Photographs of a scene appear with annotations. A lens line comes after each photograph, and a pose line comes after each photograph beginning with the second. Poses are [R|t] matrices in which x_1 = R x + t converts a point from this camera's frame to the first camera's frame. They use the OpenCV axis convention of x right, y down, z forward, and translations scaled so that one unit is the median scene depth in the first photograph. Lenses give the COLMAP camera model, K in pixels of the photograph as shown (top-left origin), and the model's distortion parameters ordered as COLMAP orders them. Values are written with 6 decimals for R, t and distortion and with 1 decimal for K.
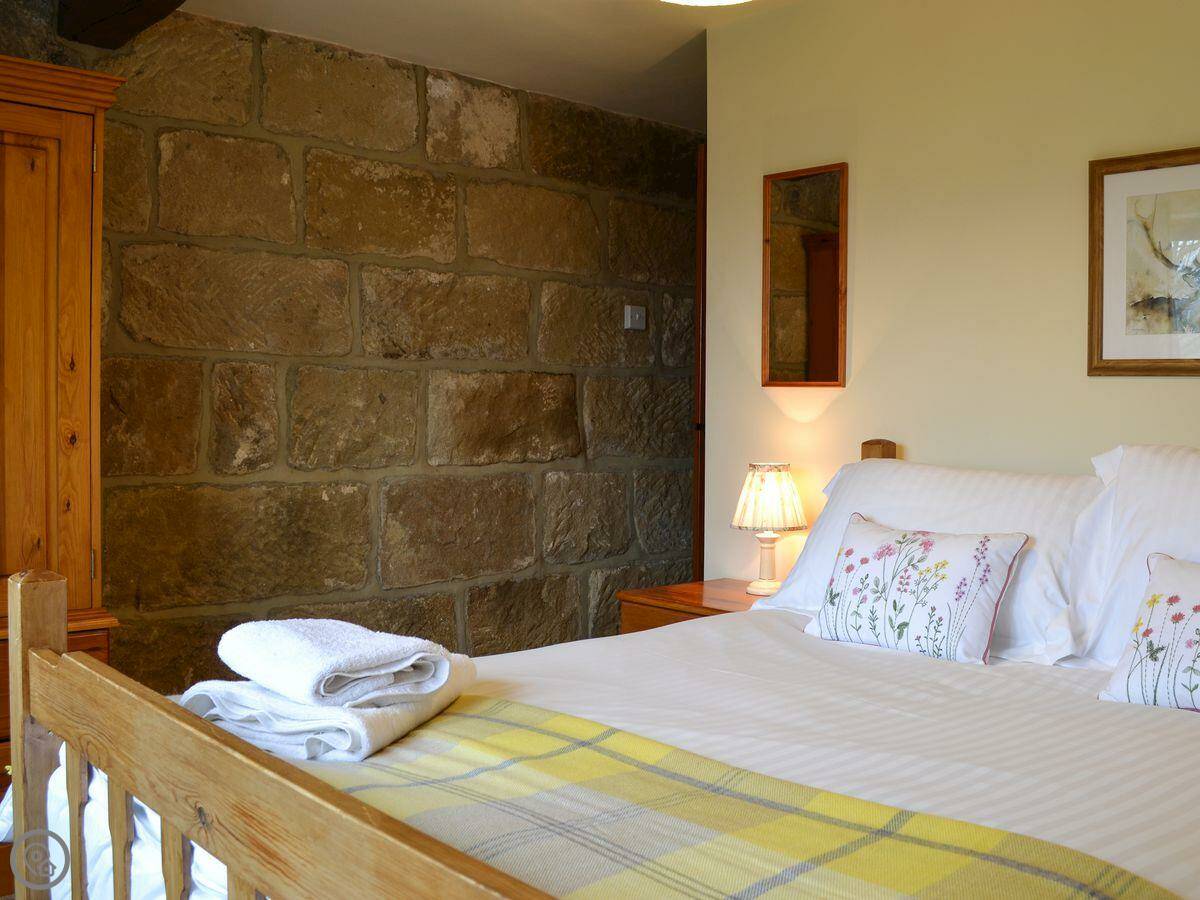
lens RADIAL K [[1127.3, 0, 624.6], [0, 1127.3, 443.1], [0, 0, 1]] dist [-0.076793, 0.000927]
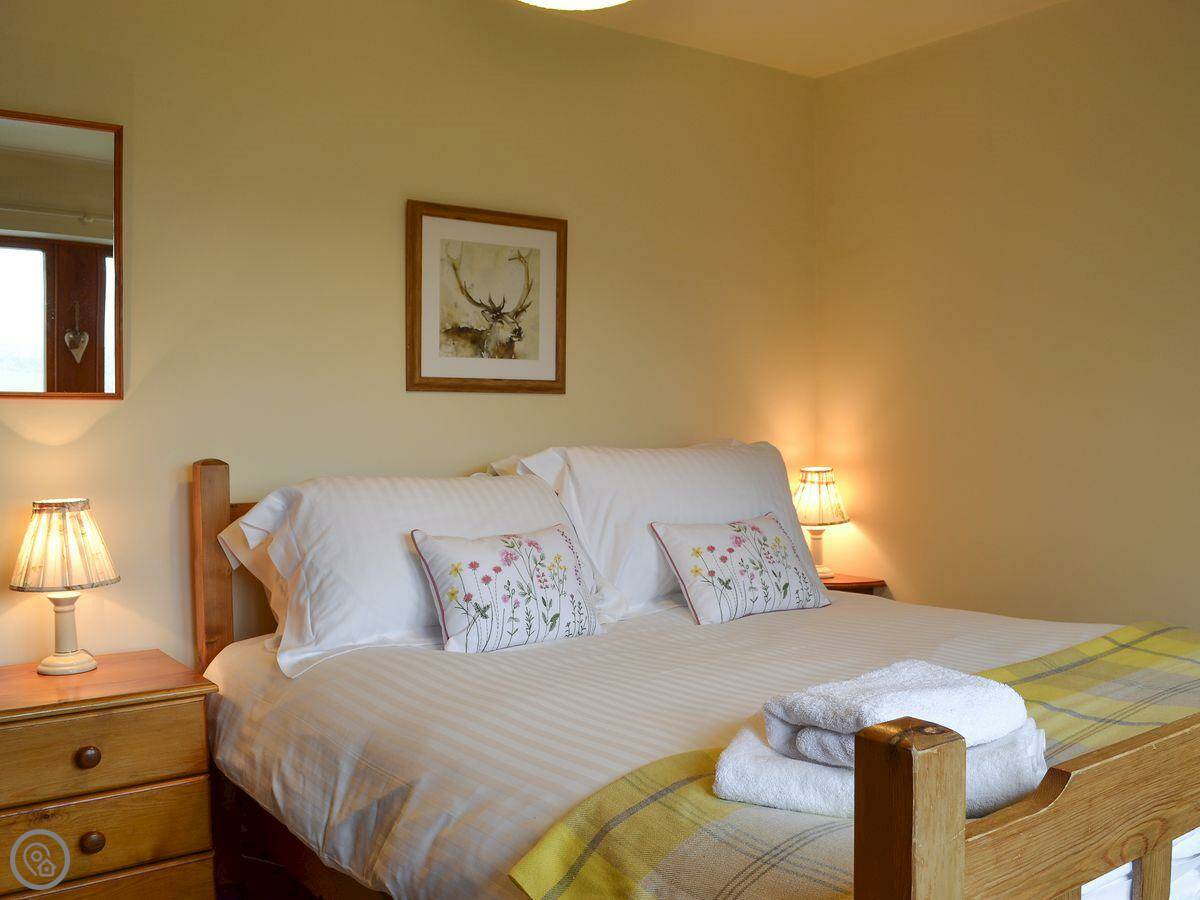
lens RADIAL K [[1127.3, 0, 624.6], [0, 1127.3, 443.1], [0, 0, 1]] dist [-0.076793, 0.000927]
pose [[0.118881, -0.034739, 0.992301, -0.799697], [0.043172, 0.998623, 0.029788, -0.037323], [-0.991969, 0.039298, 0.120217, 0.753926]]
